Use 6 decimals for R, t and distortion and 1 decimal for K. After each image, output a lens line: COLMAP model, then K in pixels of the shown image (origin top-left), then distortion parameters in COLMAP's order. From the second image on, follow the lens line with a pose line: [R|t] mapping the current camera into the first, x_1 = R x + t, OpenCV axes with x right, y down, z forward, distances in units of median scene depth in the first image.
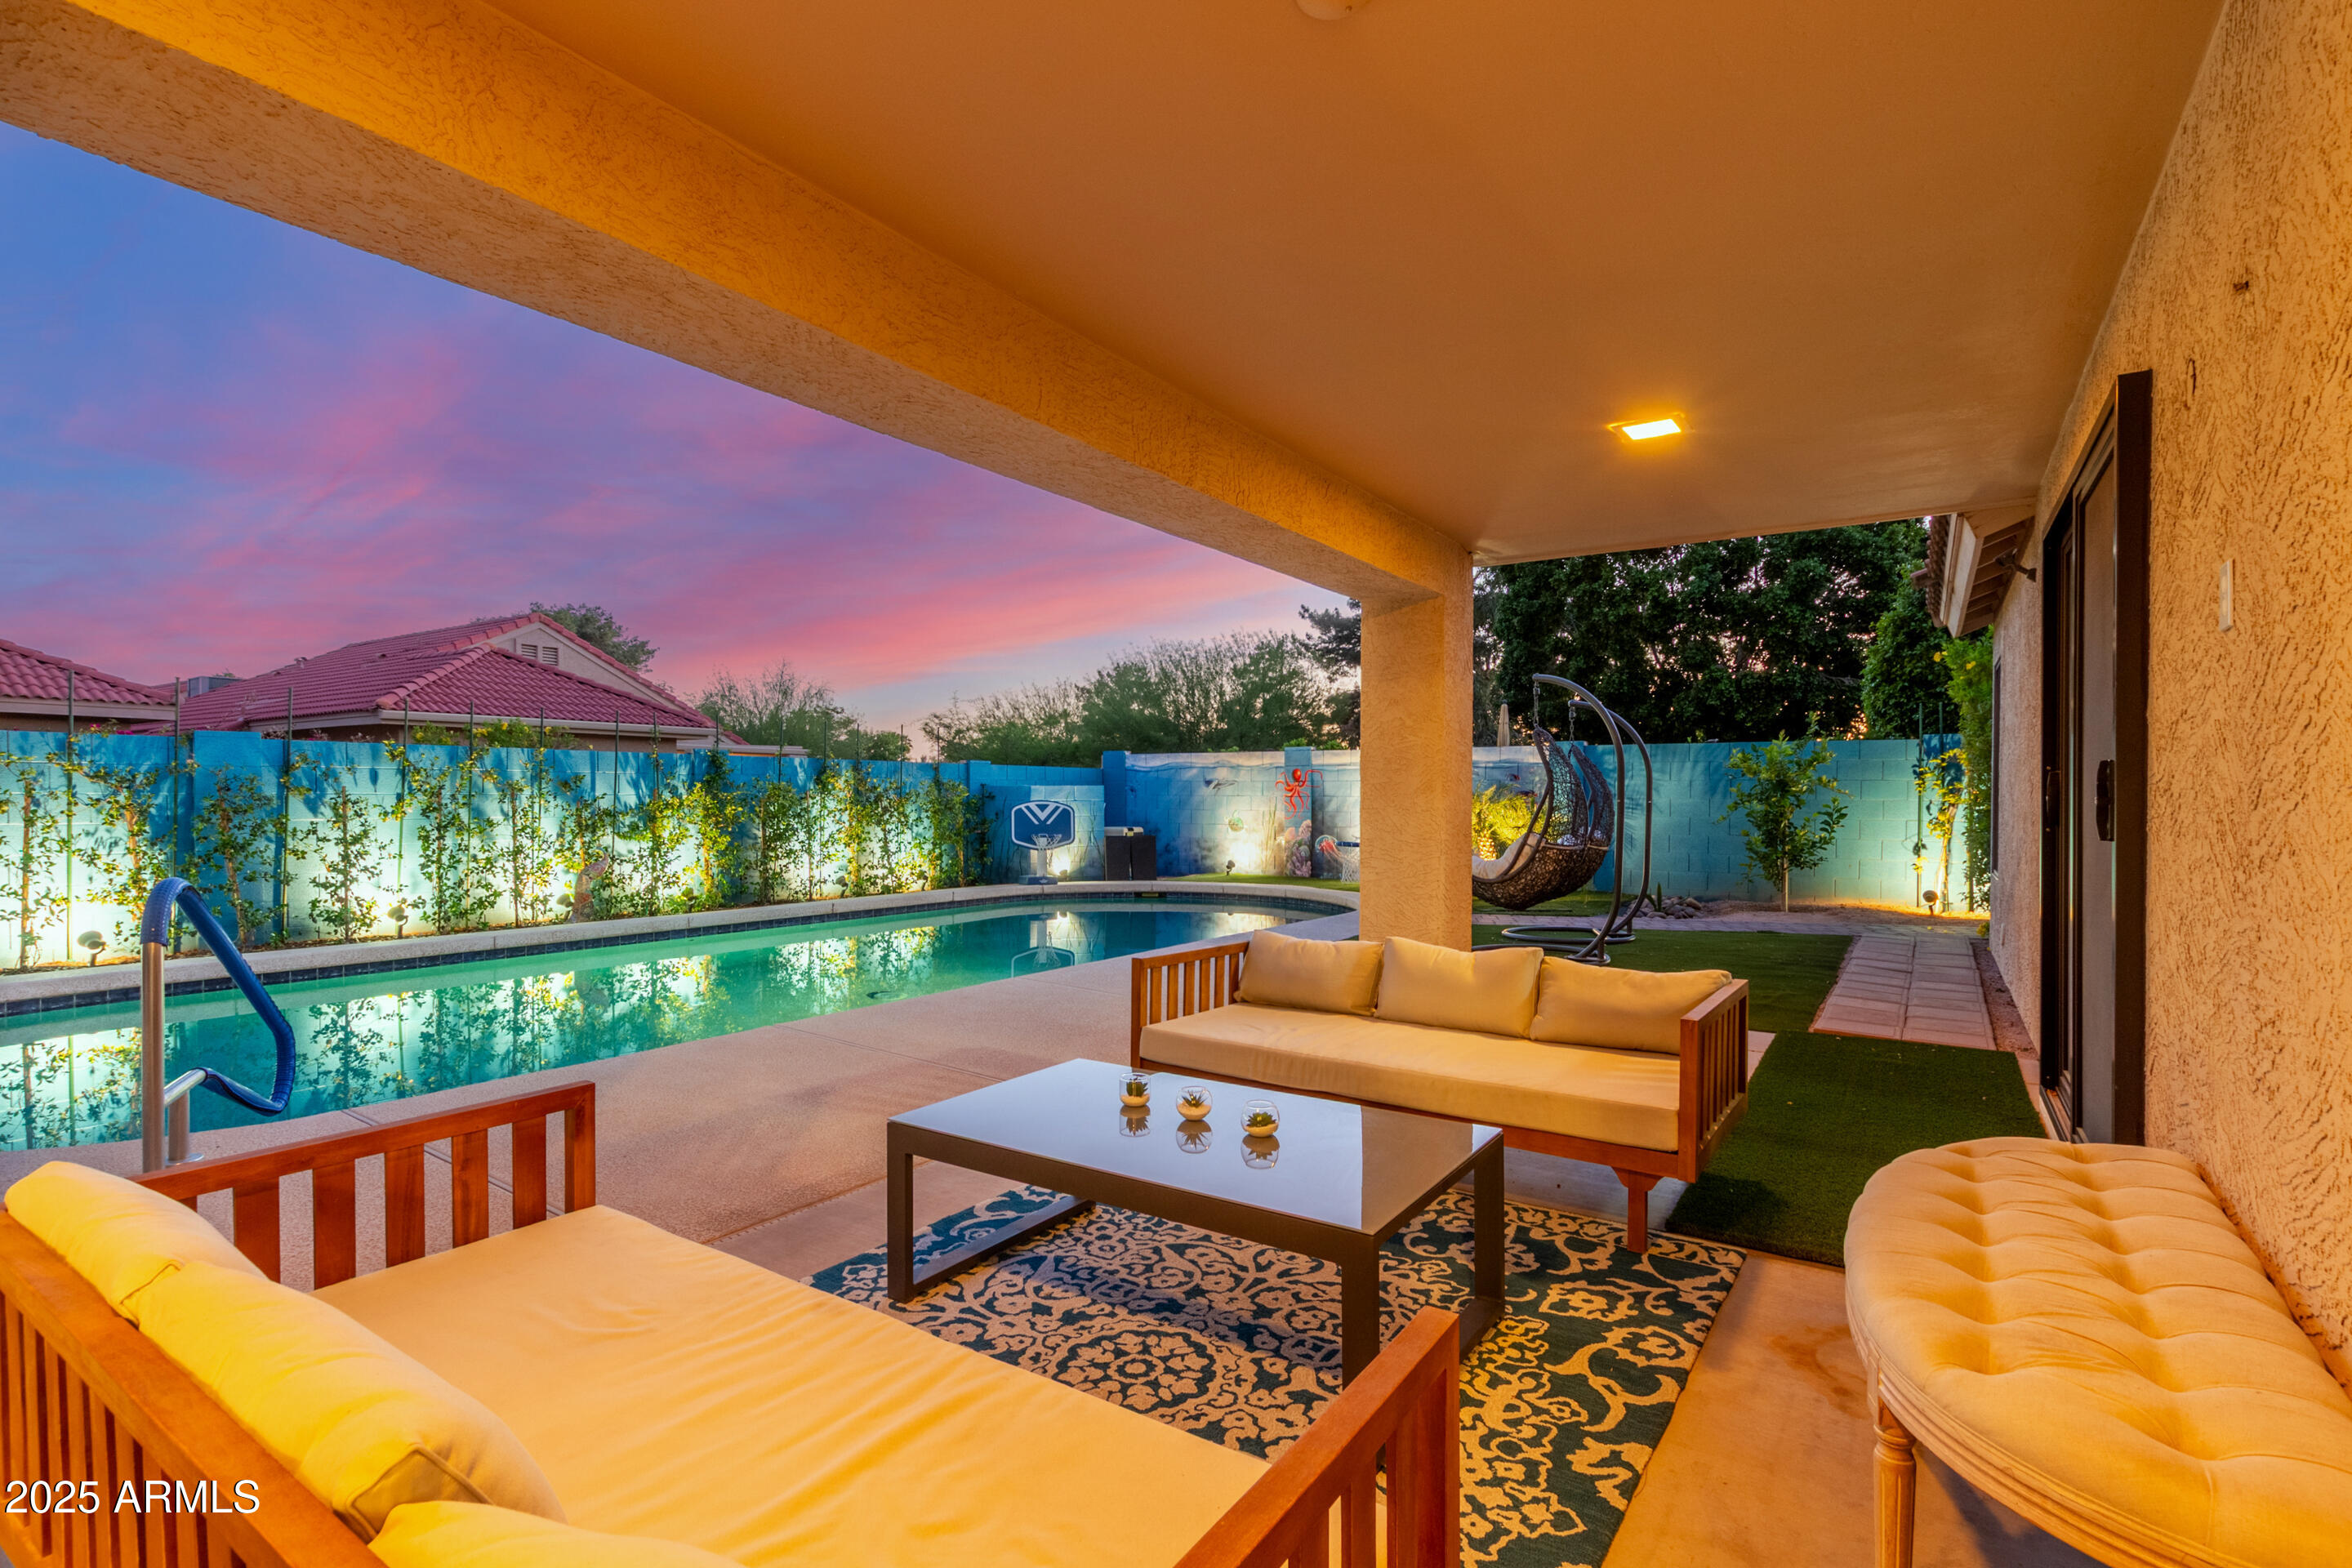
lens RADIAL K [[1105.2, 0, 1171.1], [0, 1105.2, 794.2], [0, 0, 1]] dist [0.012488, 0.000168]
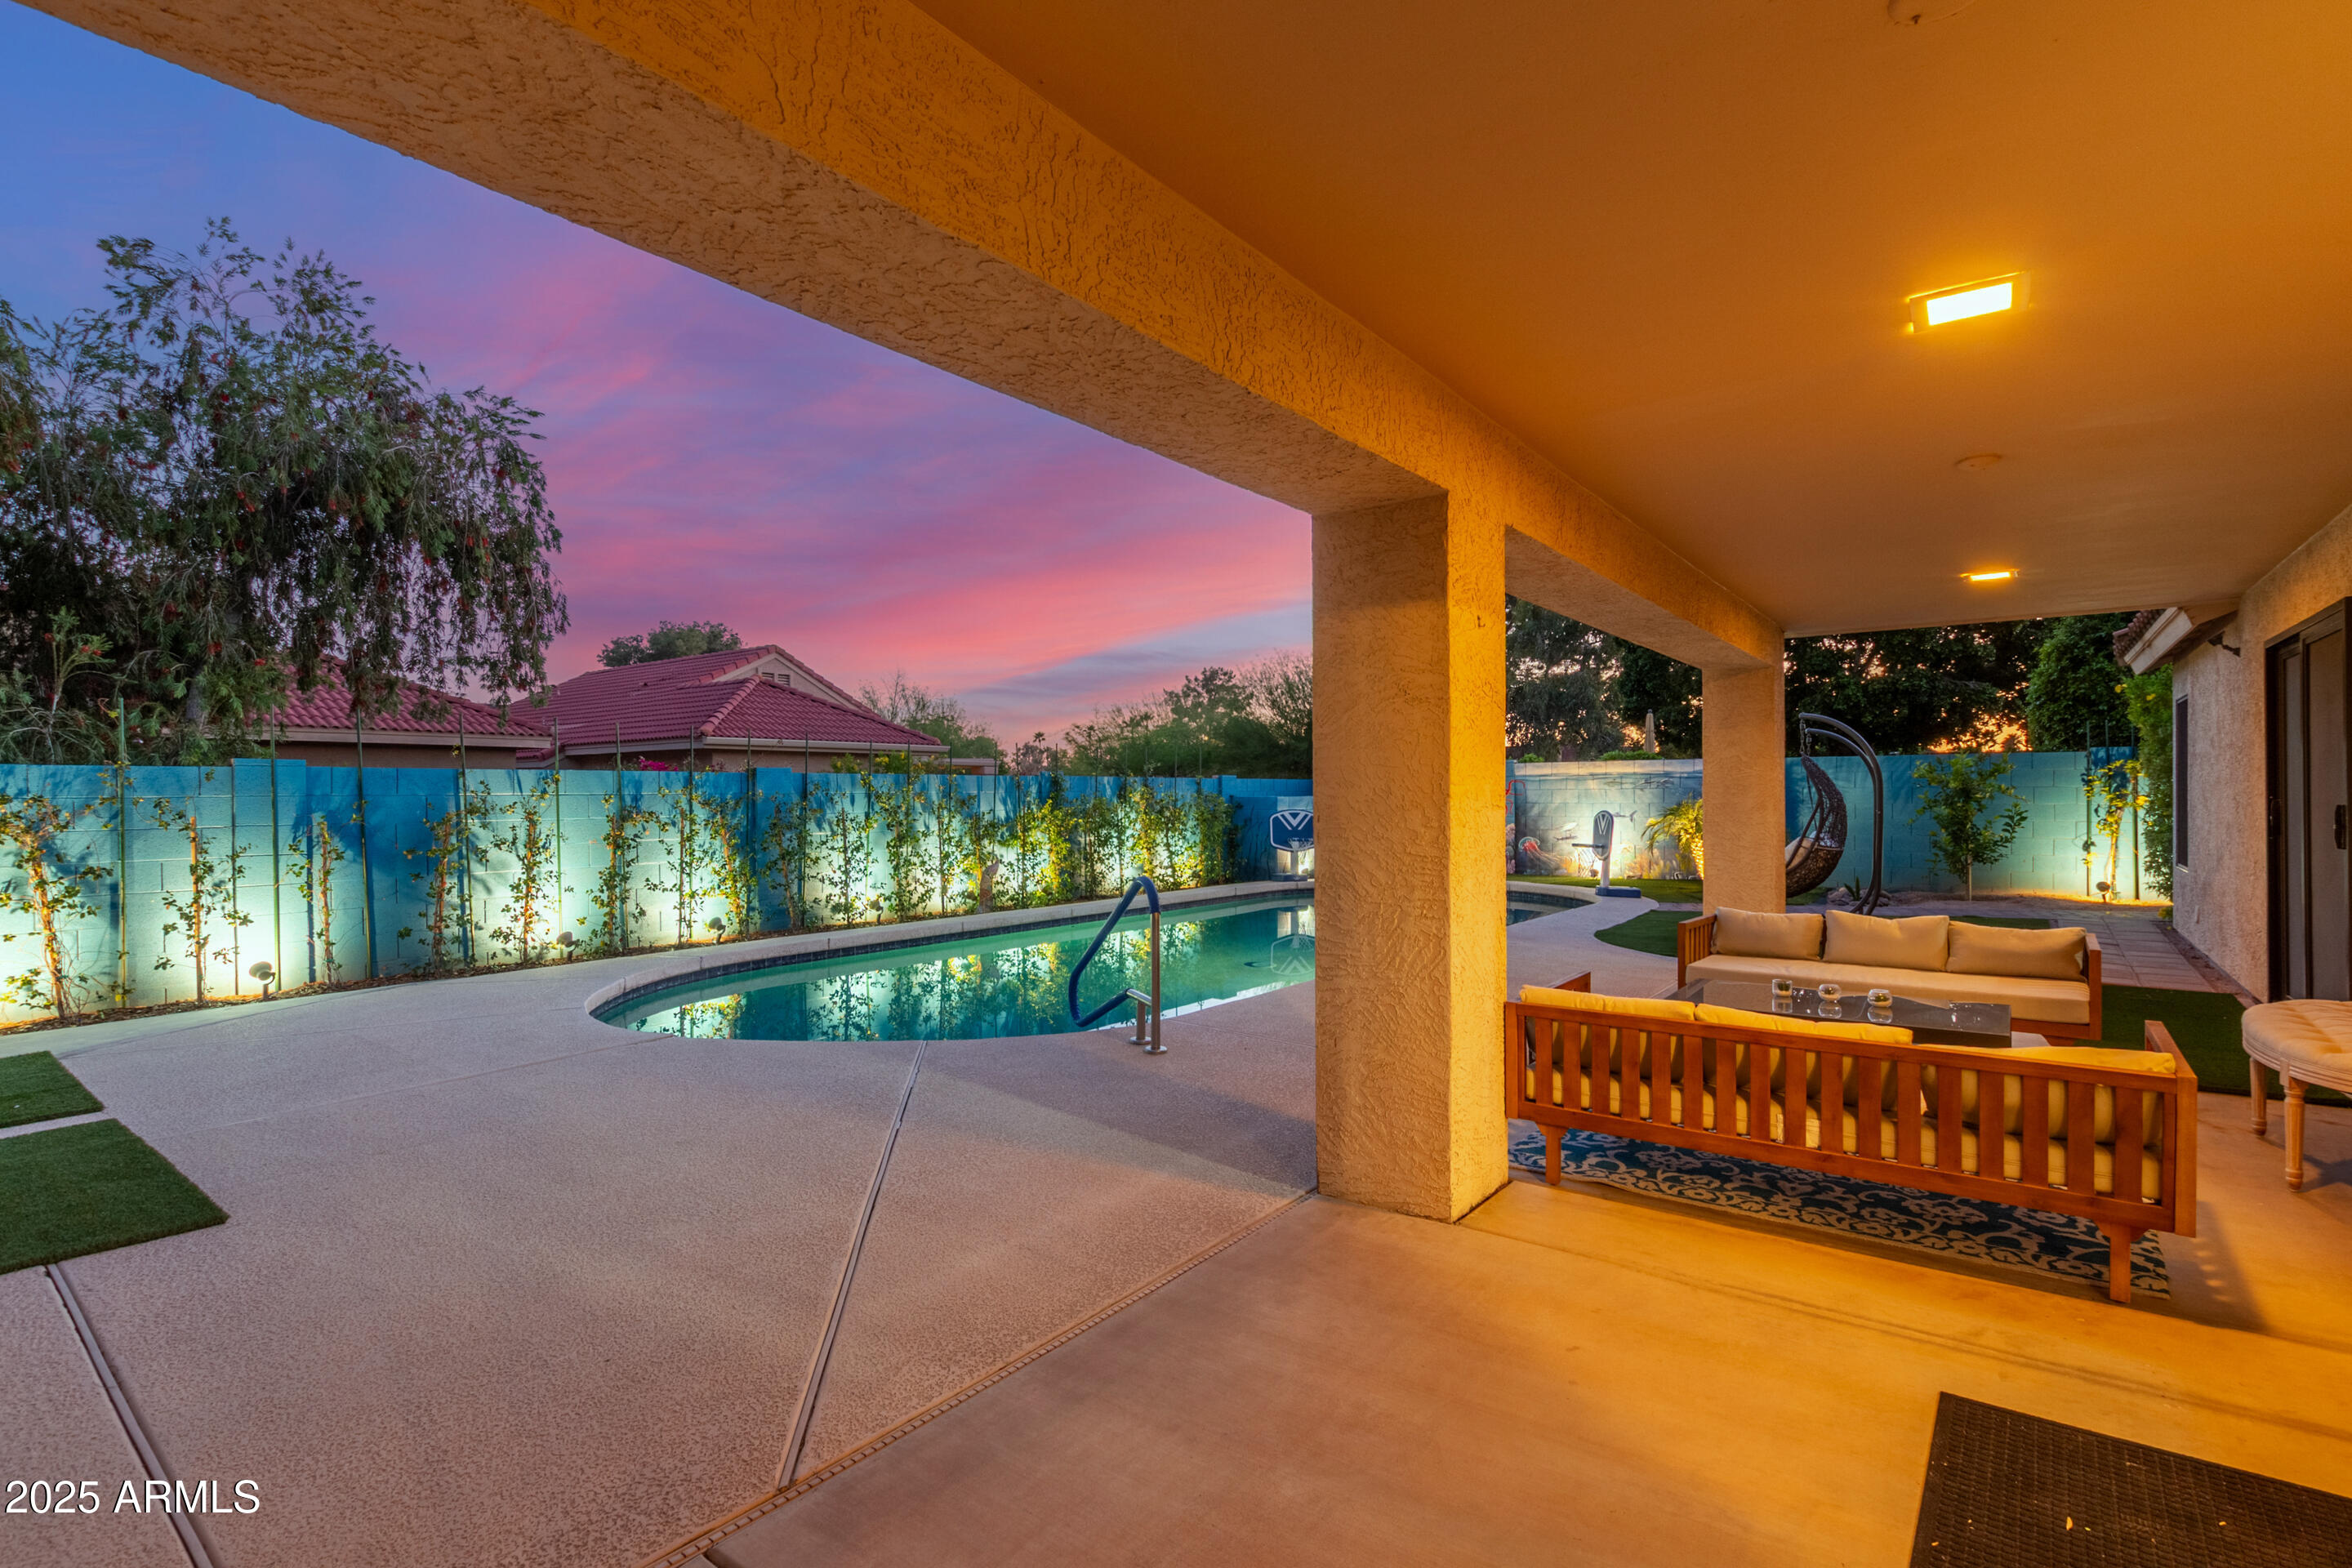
lens RADIAL K [[1105.2, 0, 1172.2], [0, 1105.2, 788.8], [0, 0, 1]] dist [0.012488, 0.000168]
pose [[0.998701, -0.010079, -0.049951, -0.228099], [0.009898, 0.999944, -0.003863, -0.015989], [0.049987, 0.003364, 0.998744, -0.214973]]
